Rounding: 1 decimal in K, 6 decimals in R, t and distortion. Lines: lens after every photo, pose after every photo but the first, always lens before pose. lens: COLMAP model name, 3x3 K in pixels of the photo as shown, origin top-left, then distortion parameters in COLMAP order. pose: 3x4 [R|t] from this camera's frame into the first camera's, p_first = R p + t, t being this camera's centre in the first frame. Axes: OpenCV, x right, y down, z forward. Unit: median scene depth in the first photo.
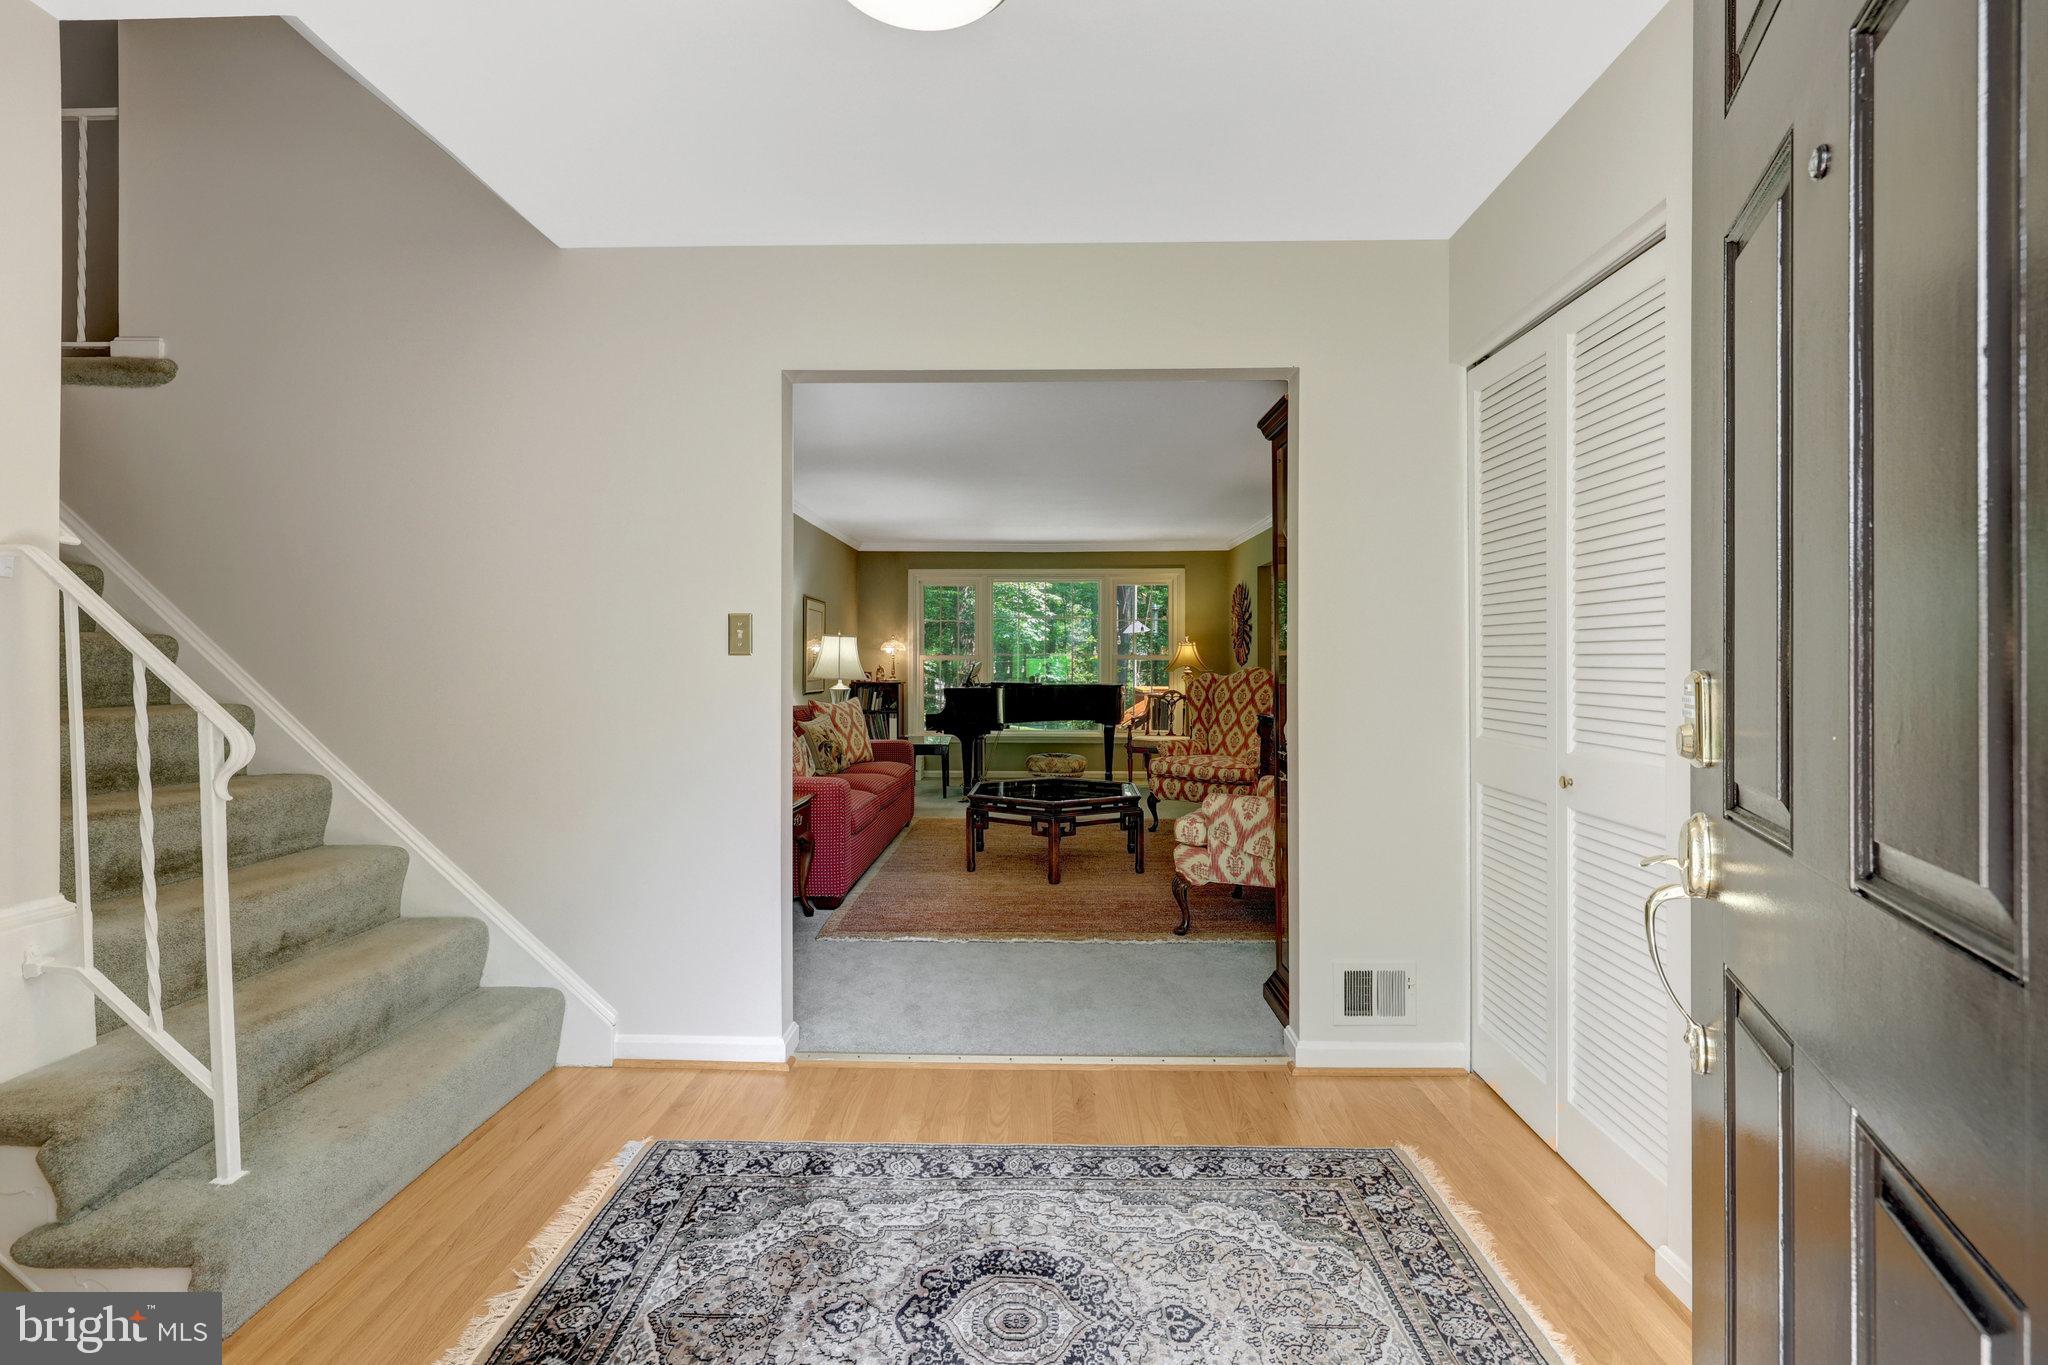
lens RADIAL K [[888.0, 0, 1020.7], [0, 888.0, 675.1], [0, 0, 1]] dist [-0.004126, 0.000079]
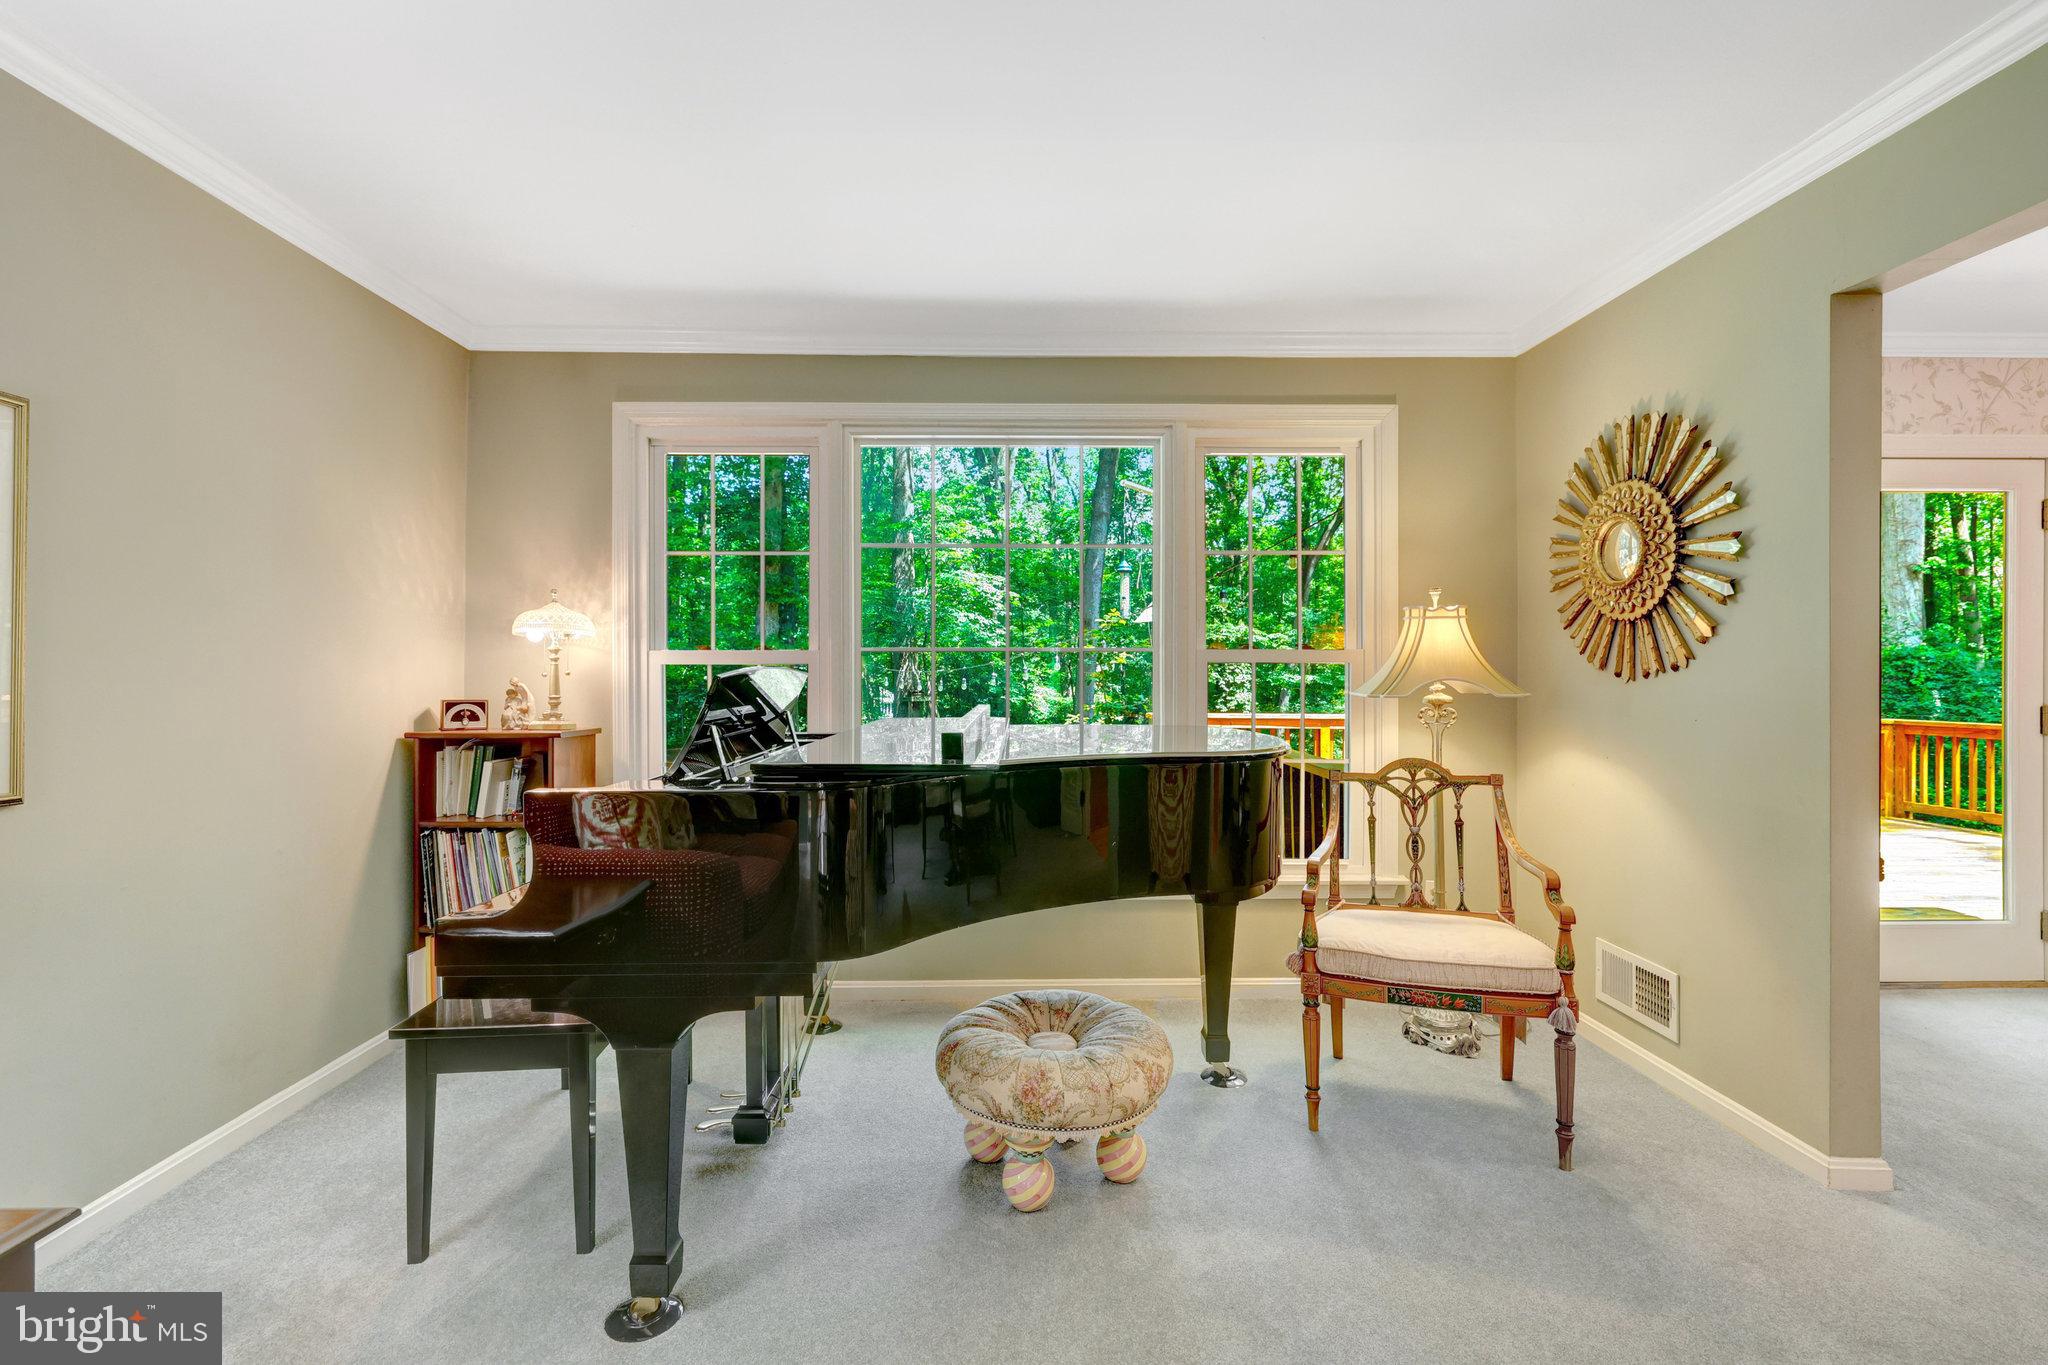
lens RADIAL K [[888.0, 0, 1021.0], [0, 888.0, 678.5], [0, 0, 1]] dist [-0.004126, 0.000079]
pose [[0.998705, 0.002755, 0.050796, 0.016685], [-0.002311, 0.999959, -0.008798, -0.008165], [-0.050818, 0.008669, 0.998670, 0.670986]]
